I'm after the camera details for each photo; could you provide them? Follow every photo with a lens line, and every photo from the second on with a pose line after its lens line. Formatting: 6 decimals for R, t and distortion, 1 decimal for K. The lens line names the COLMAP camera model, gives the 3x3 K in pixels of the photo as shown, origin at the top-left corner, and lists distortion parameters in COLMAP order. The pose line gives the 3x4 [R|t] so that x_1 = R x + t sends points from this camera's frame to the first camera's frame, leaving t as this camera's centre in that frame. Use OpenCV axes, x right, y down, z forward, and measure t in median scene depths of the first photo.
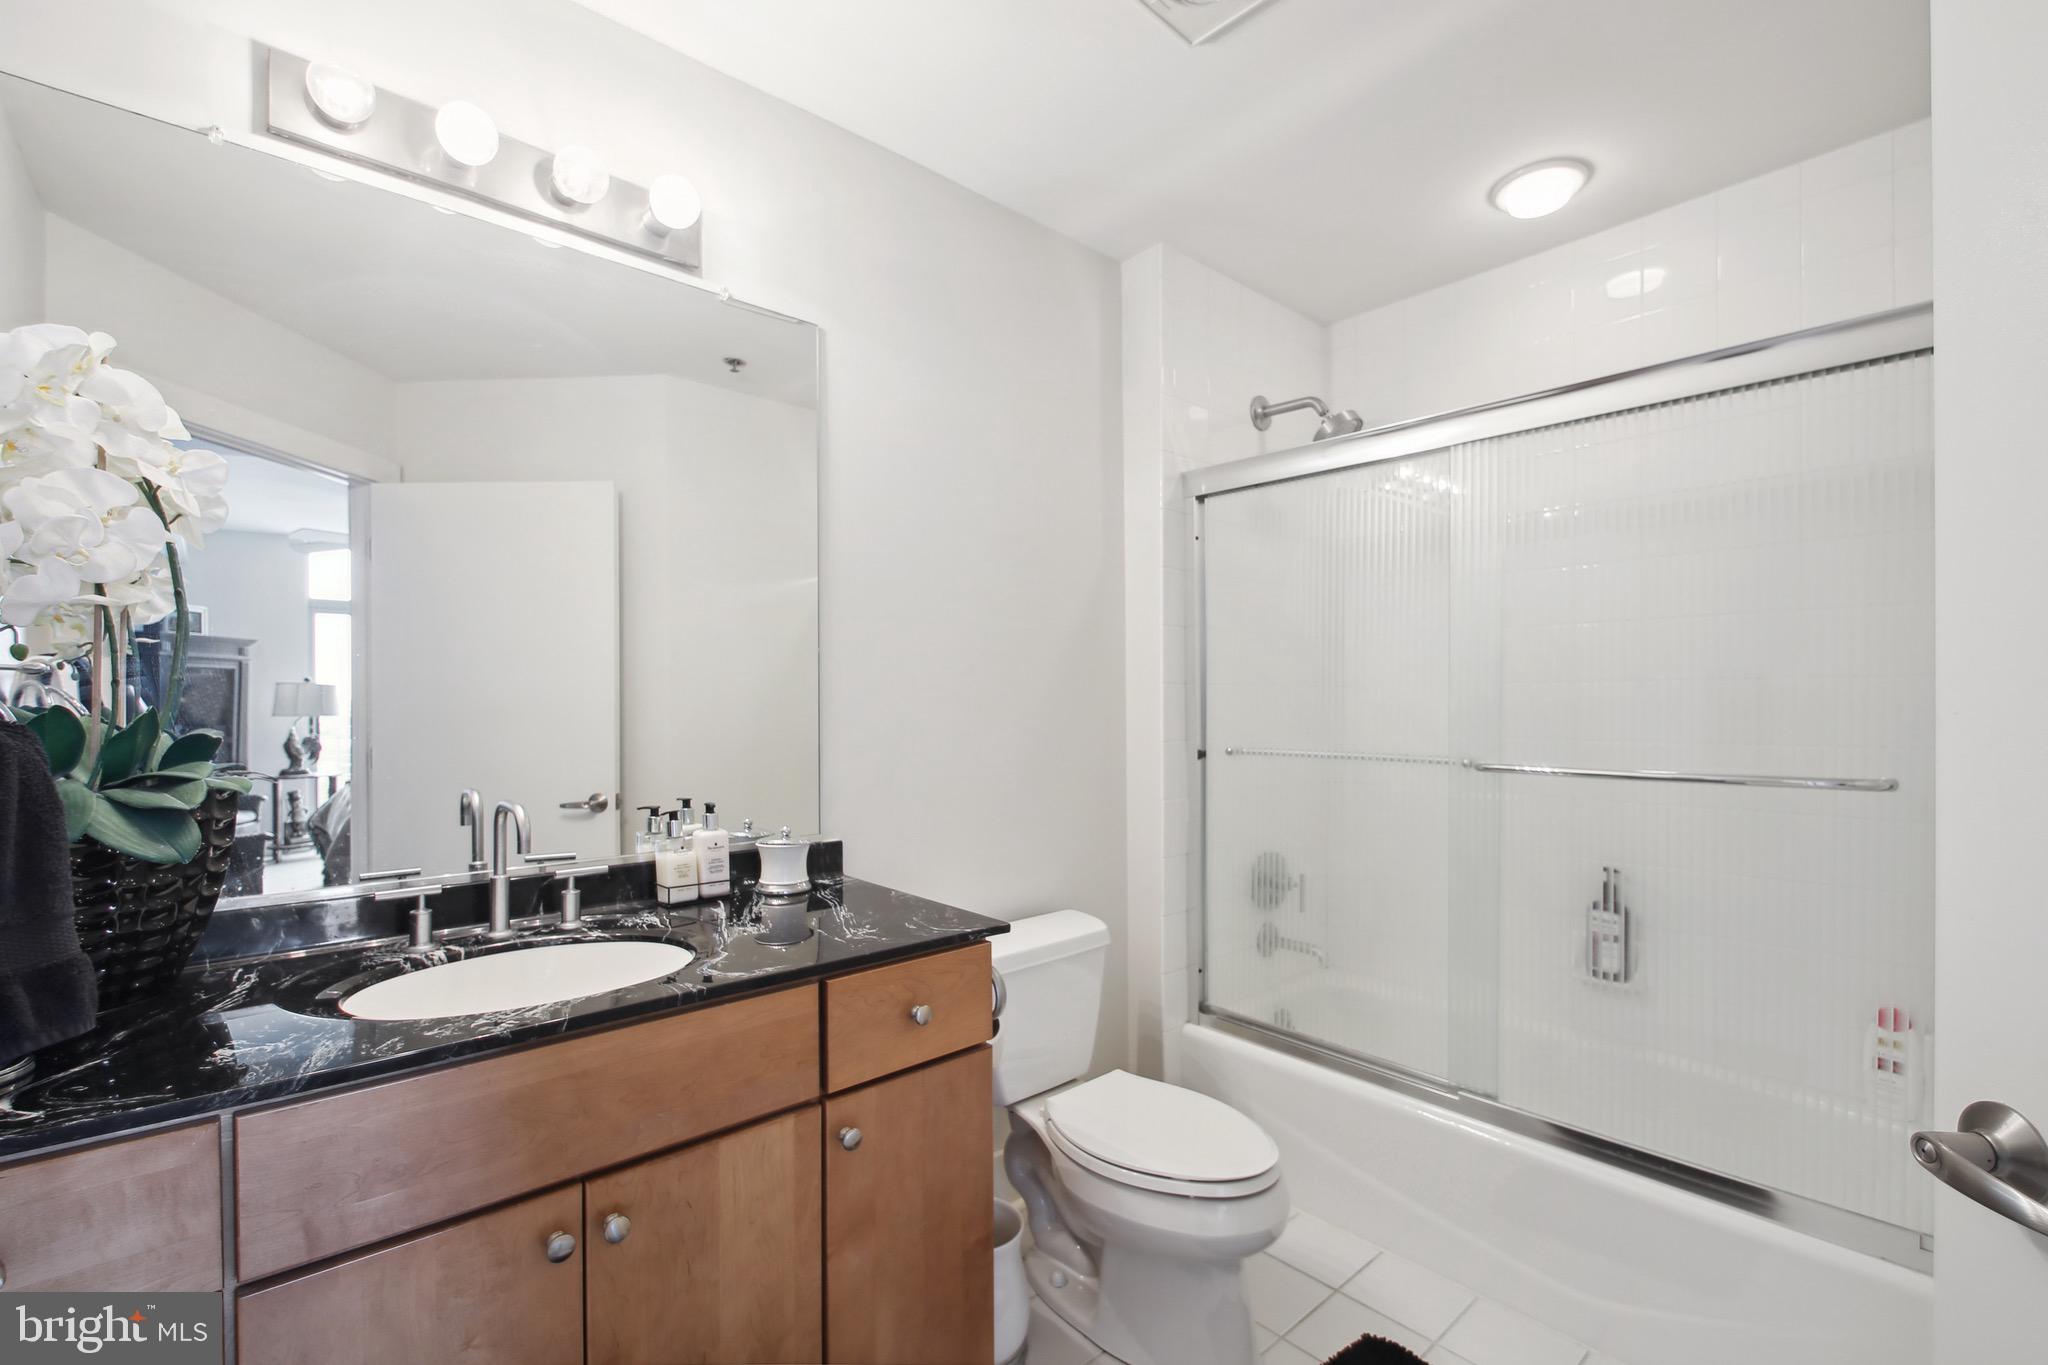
lens RADIAL K [[912.2, 0, 1024.2], [0, 912.2, 667.9], [0, 0, 1]] dist [0.000360, 0.000022]
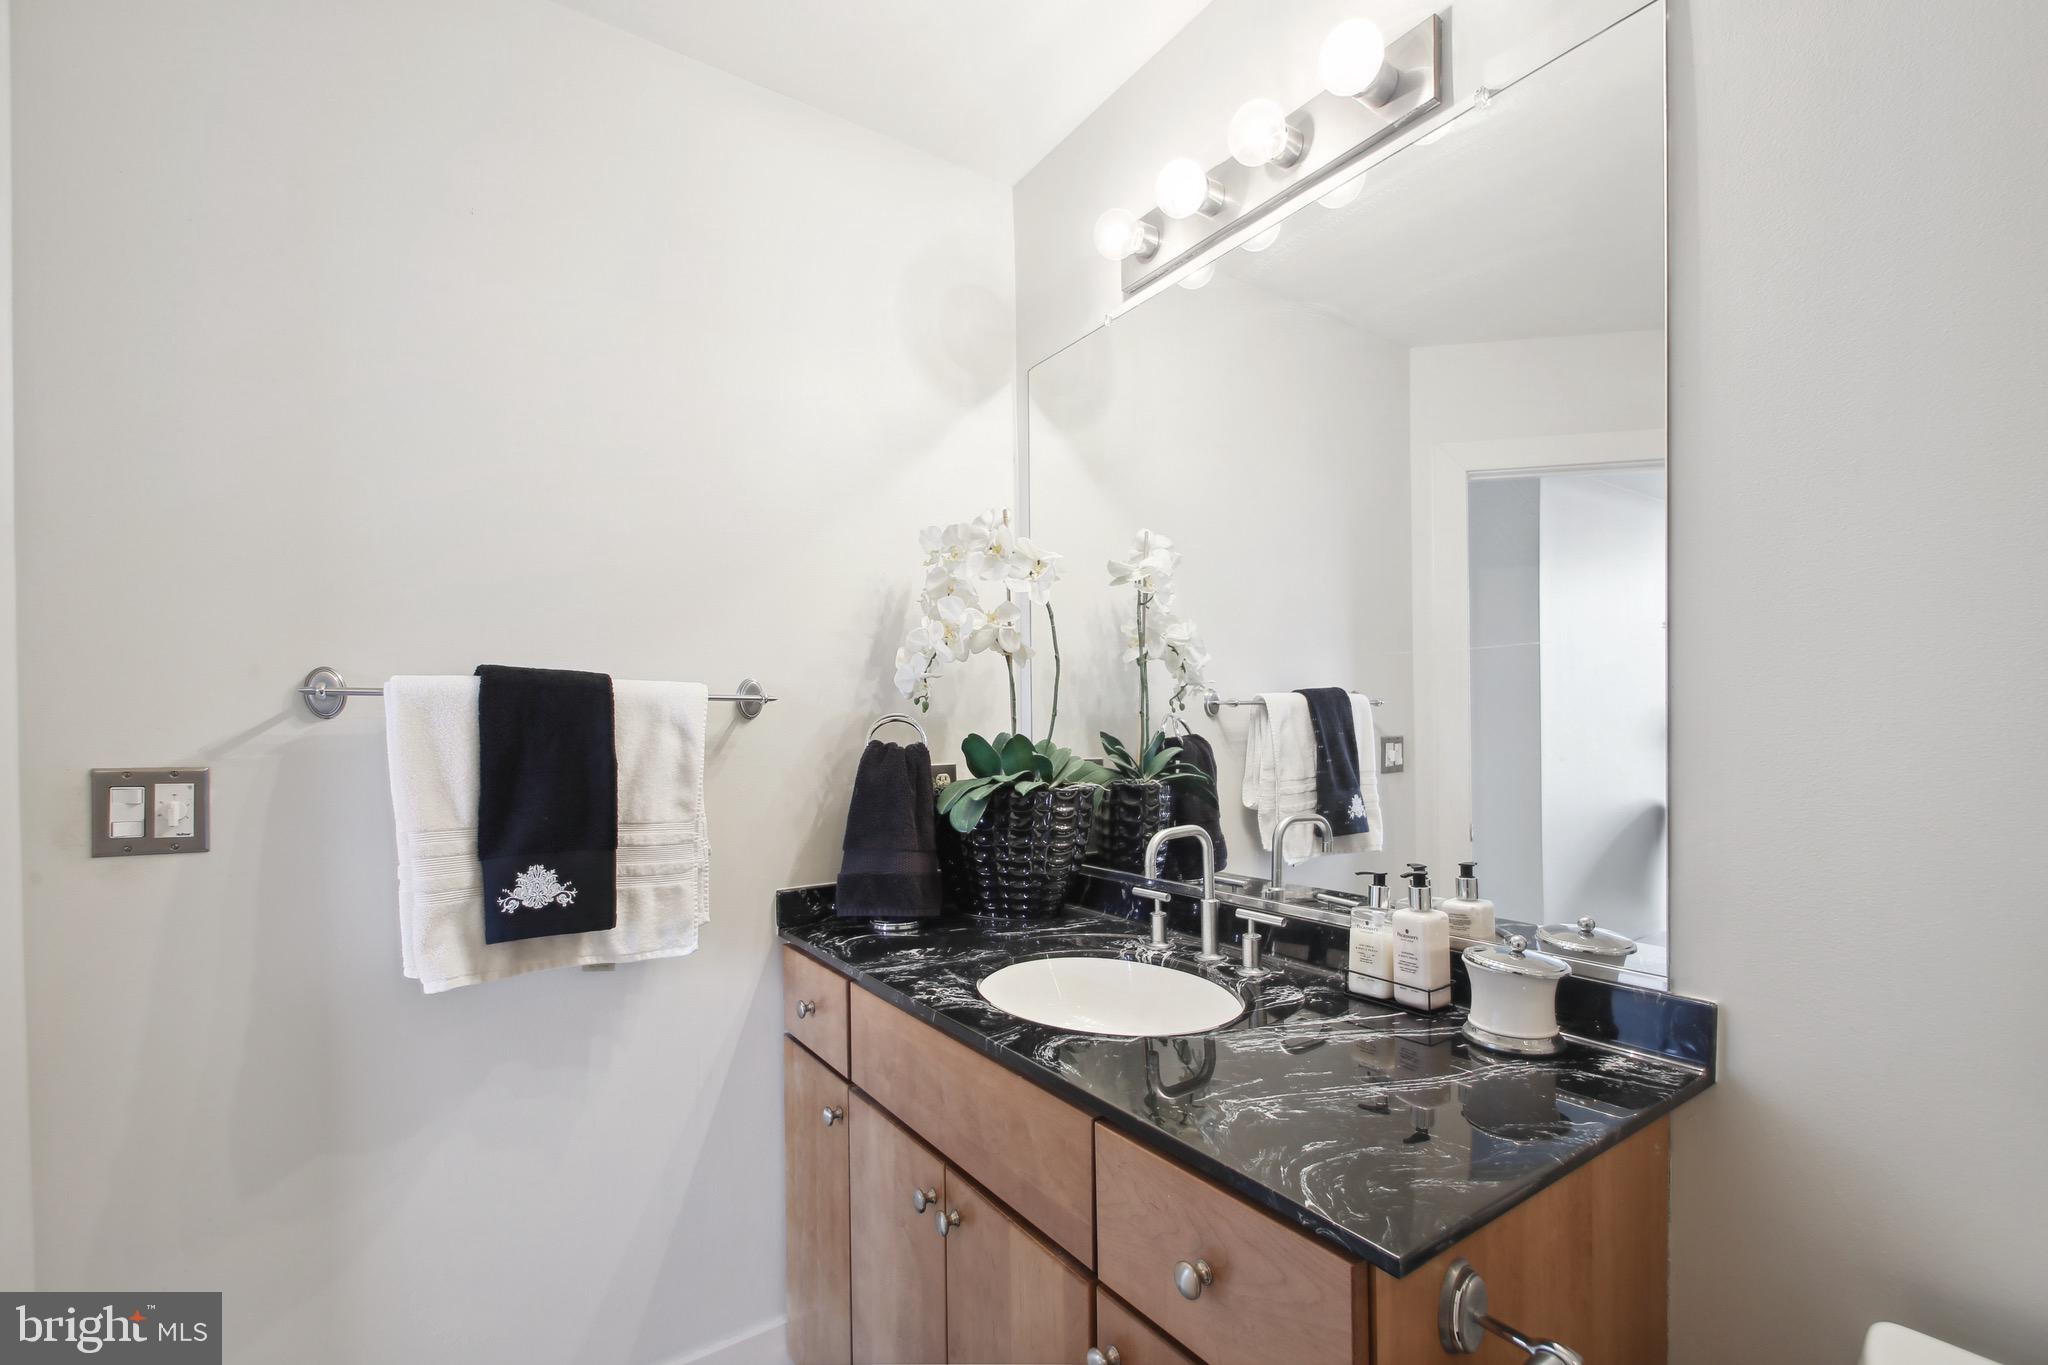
lens RADIAL K [[891.0, 0, 1026.9], [0, 891.0, 689.7], [0, 0, 1]] dist [0.000750, -0.000227]
pose [[-0.088868, -0.024658, -0.995738, 0.475788], [0.049191, 0.998365, -0.029113, 0.011910], [0.994828, -0.051568, -0.087509, 0.951236]]
